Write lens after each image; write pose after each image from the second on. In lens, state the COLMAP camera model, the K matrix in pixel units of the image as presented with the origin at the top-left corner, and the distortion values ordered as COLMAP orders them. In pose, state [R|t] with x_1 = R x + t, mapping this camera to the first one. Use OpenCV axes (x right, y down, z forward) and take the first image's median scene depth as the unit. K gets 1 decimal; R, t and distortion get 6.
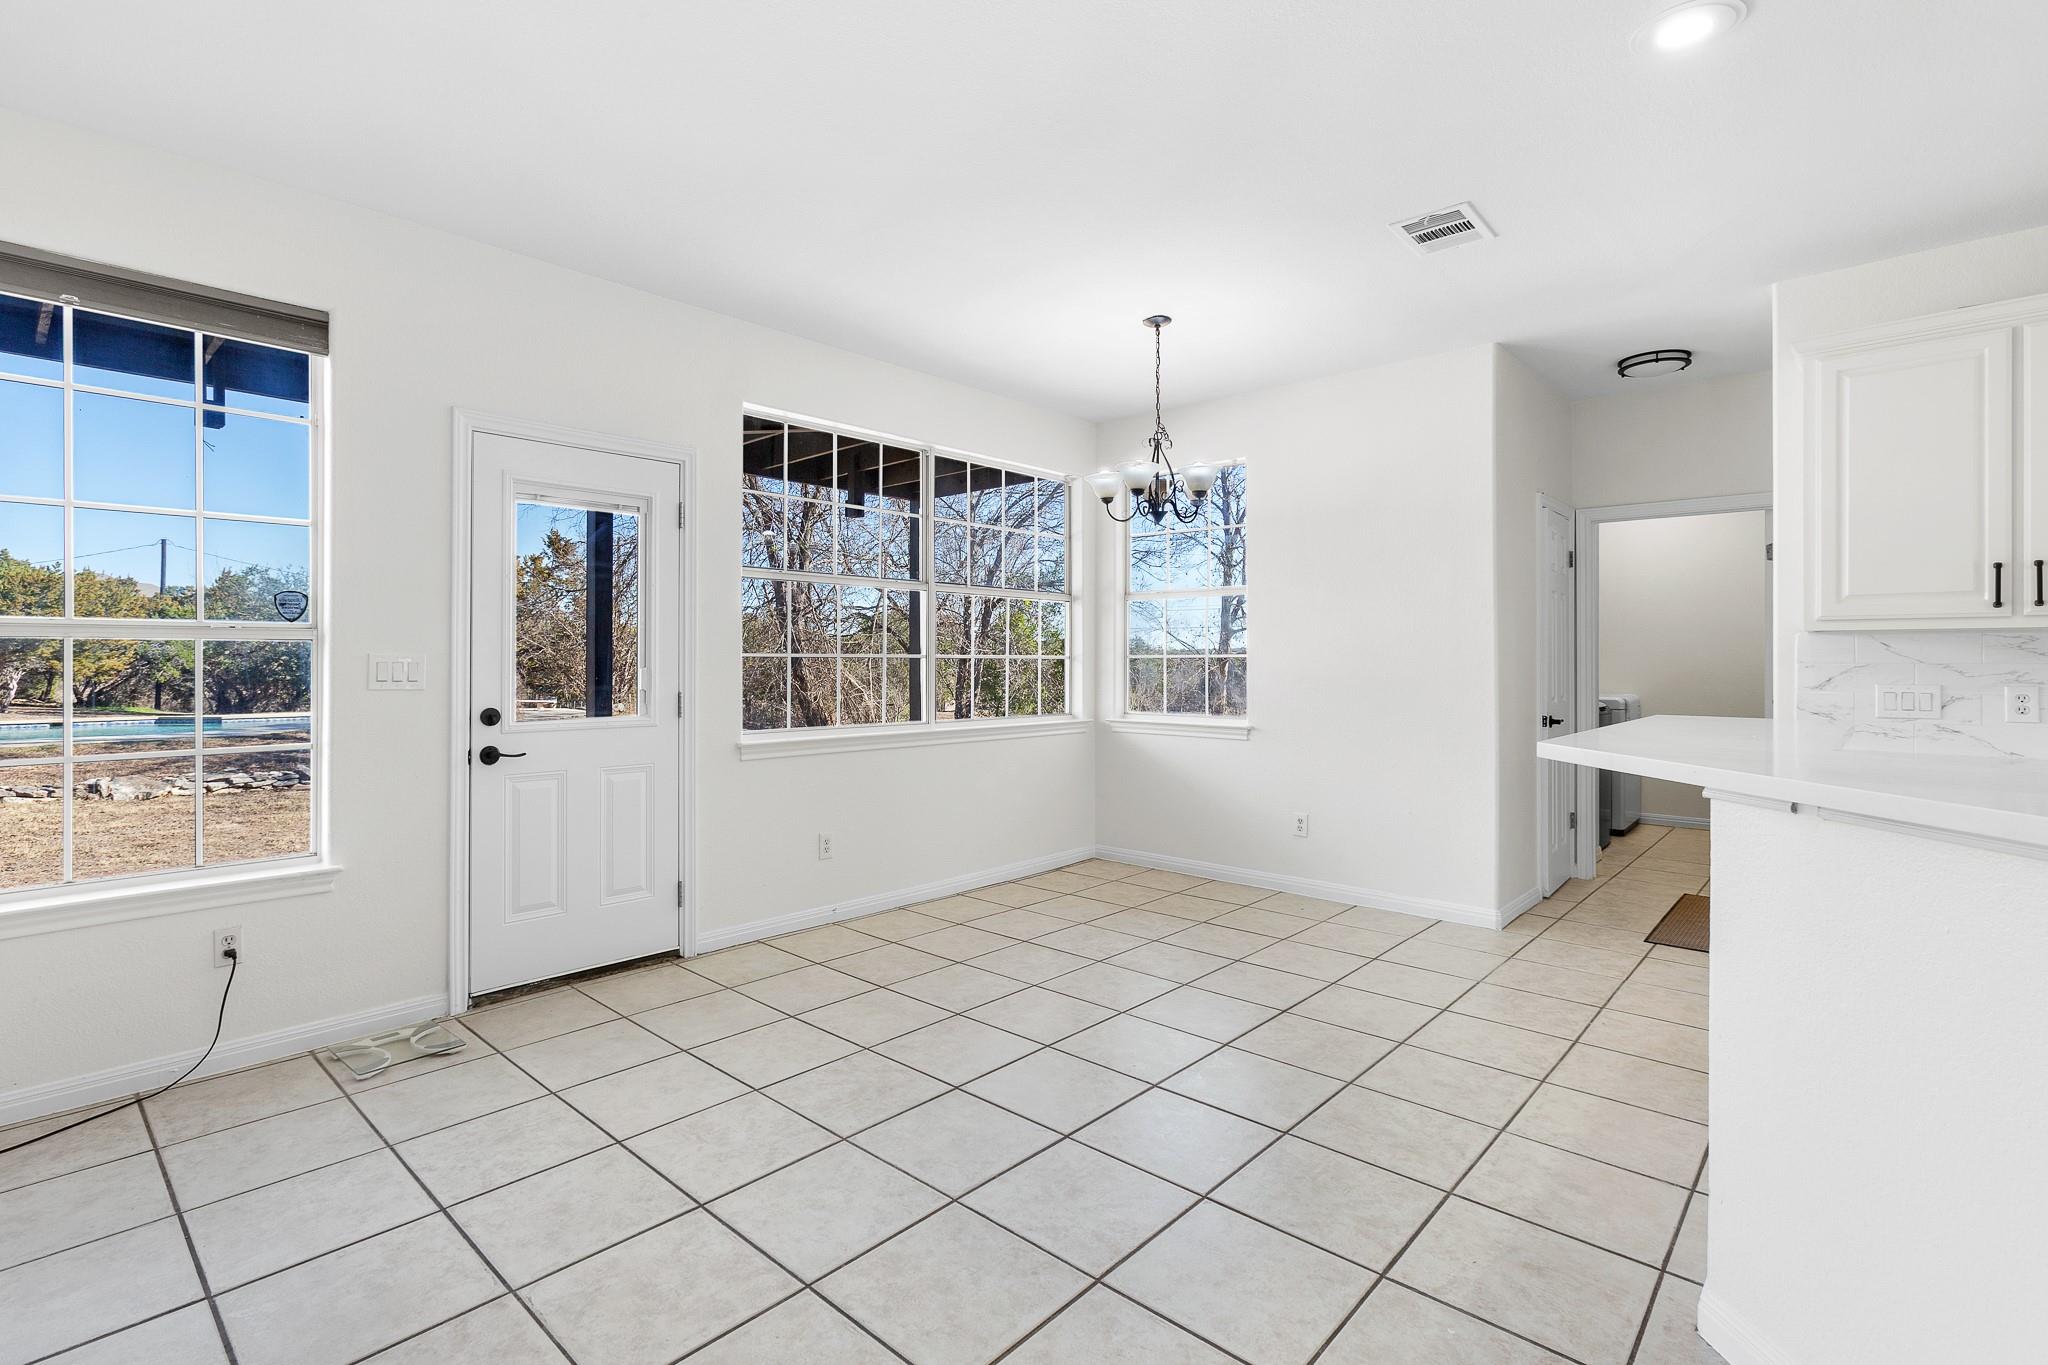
lens RADIAL K [[946.3, 0, 1018.0], [0, 946.3, 635.7], [0, 0, 1]] dist [-0.001461, 0.000134]
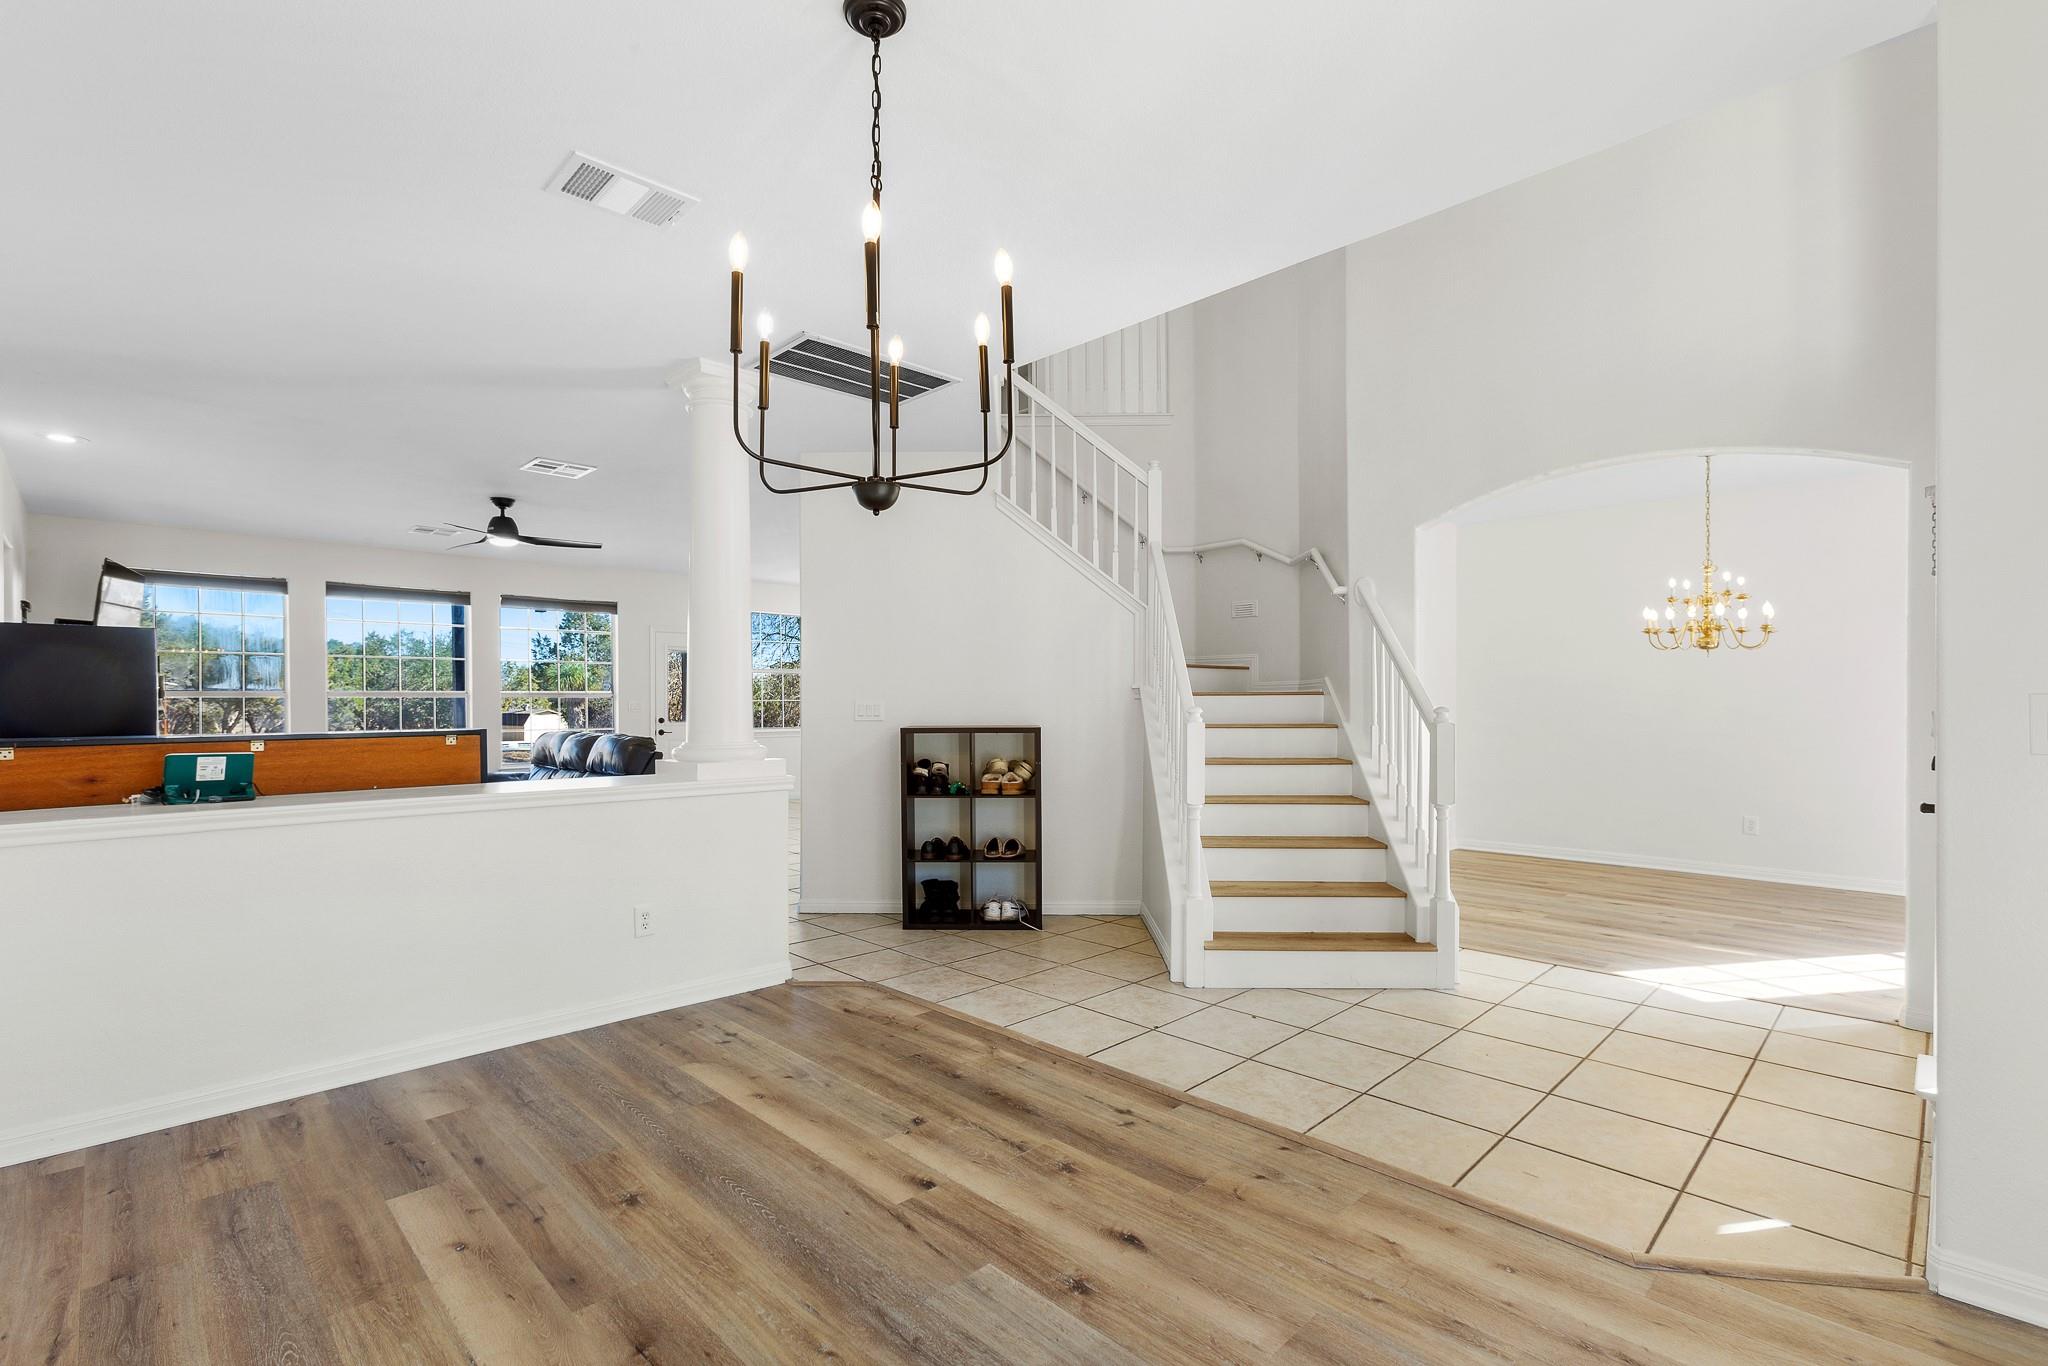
lens RADIAL K [[912.8, 0, 1026.2], [0, 912.8, 704.3], [0, 0, 1]] dist [-0.003817, 0.000329]
pose [[0.998934, -0.004600, -0.045925, 0.632754], [0.005910, 0.999578, 0.028424, -0.038186], [0.045775, -0.028665, 0.998540, -1.567138]]
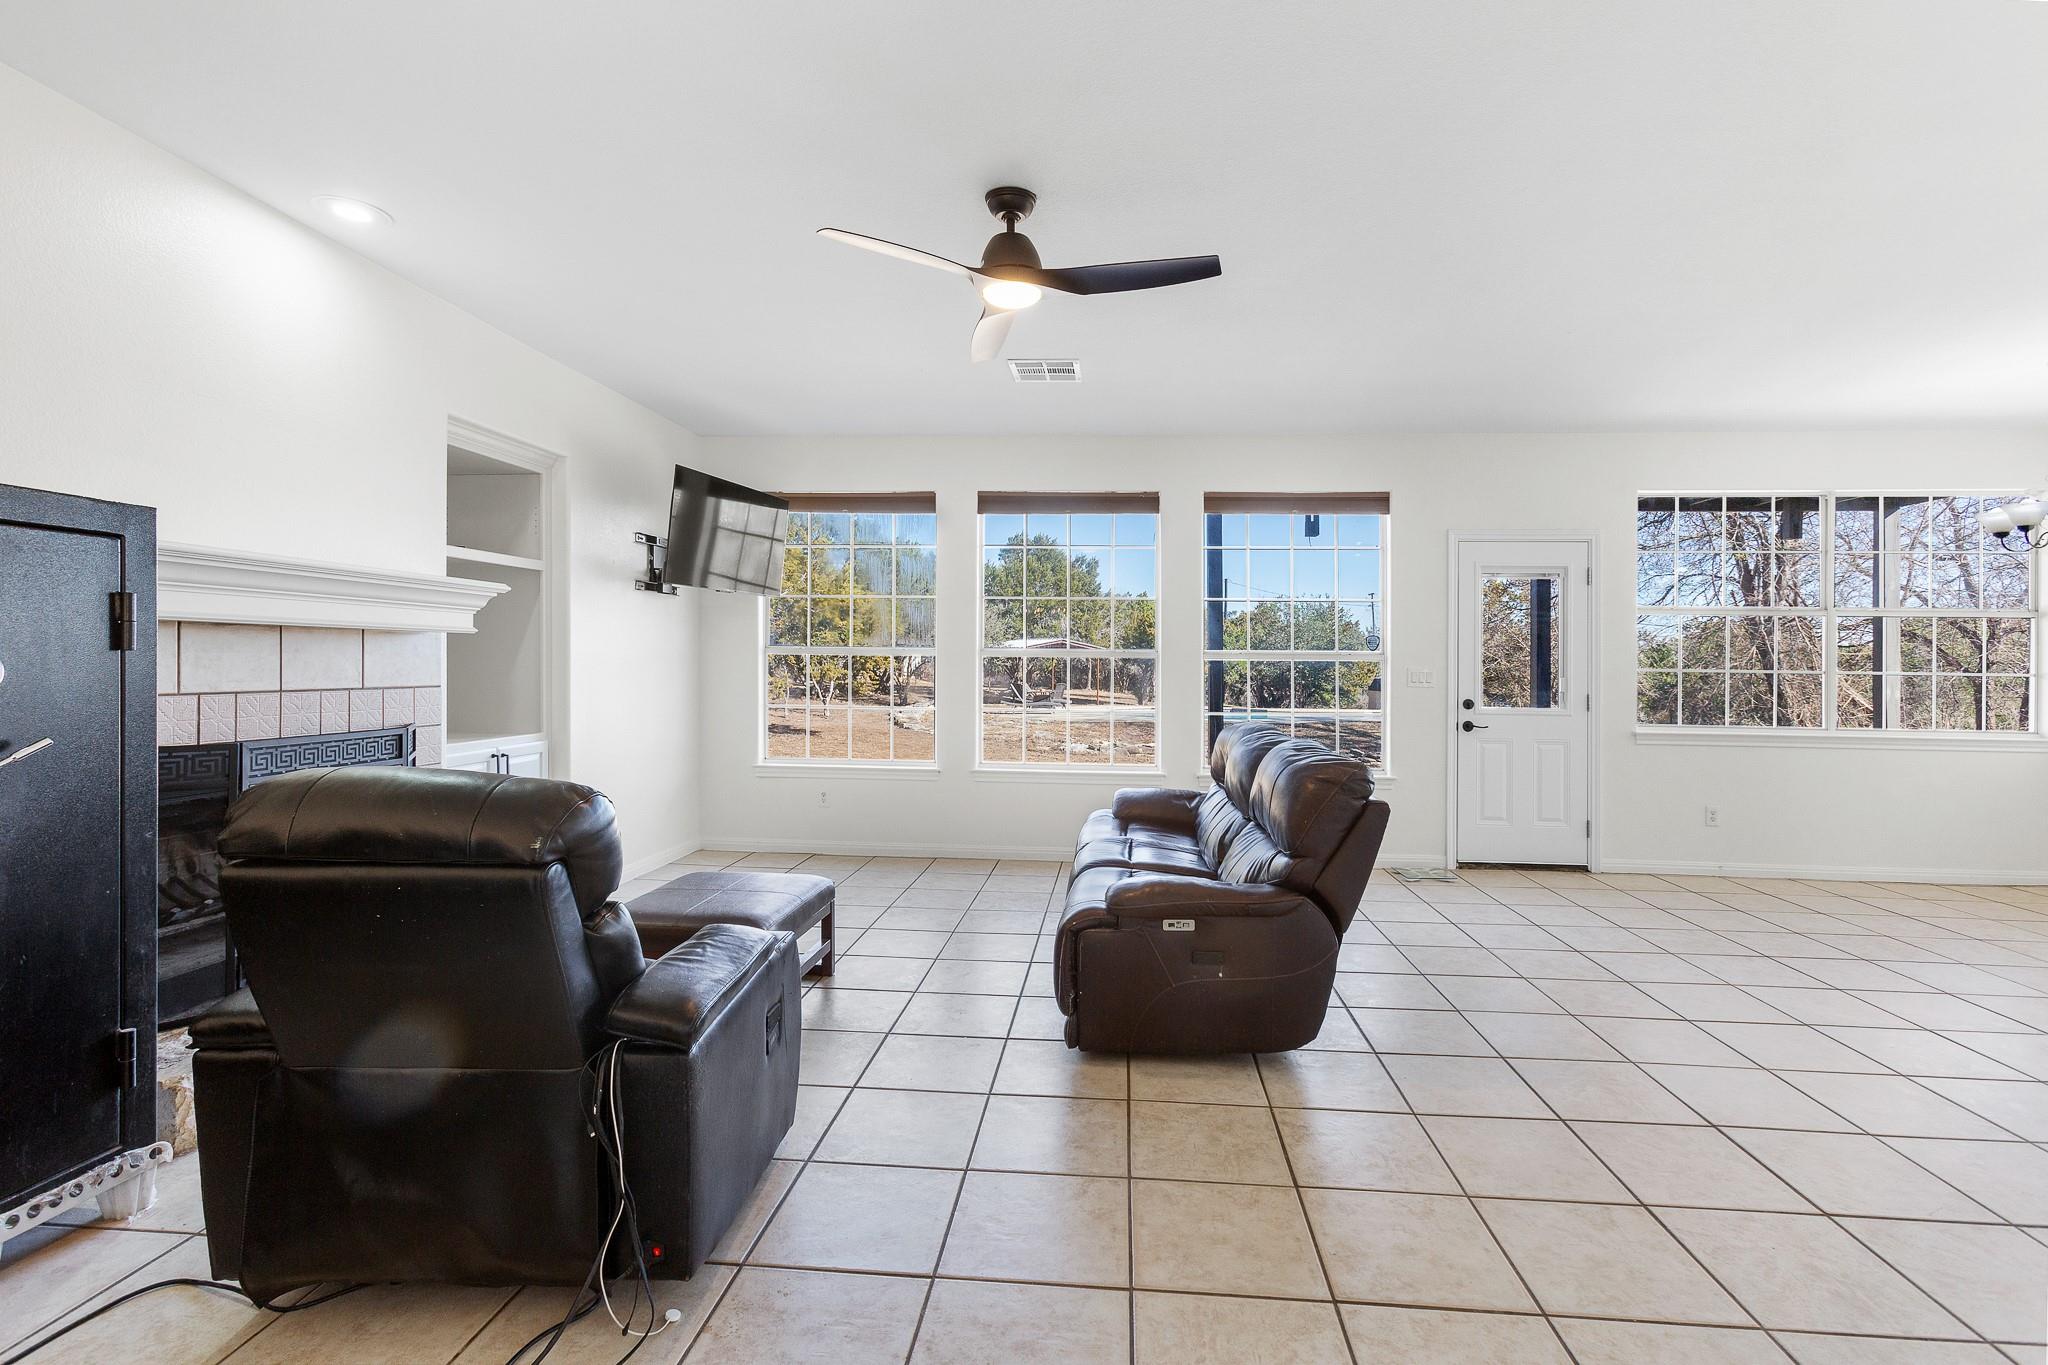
lens RADIAL K [[950.0, 0, 1058.1], [0, 950.0, 670.1], [0, 0, 1]] dist [-0.012558, 0.024627]
pose [[0.621277, 0.009621, -0.783532, 0.264425], [0.010563, 0.999731, 0.020651, -0.016333], [0.783520, -0.021107, 0.621008, -0.523852]]
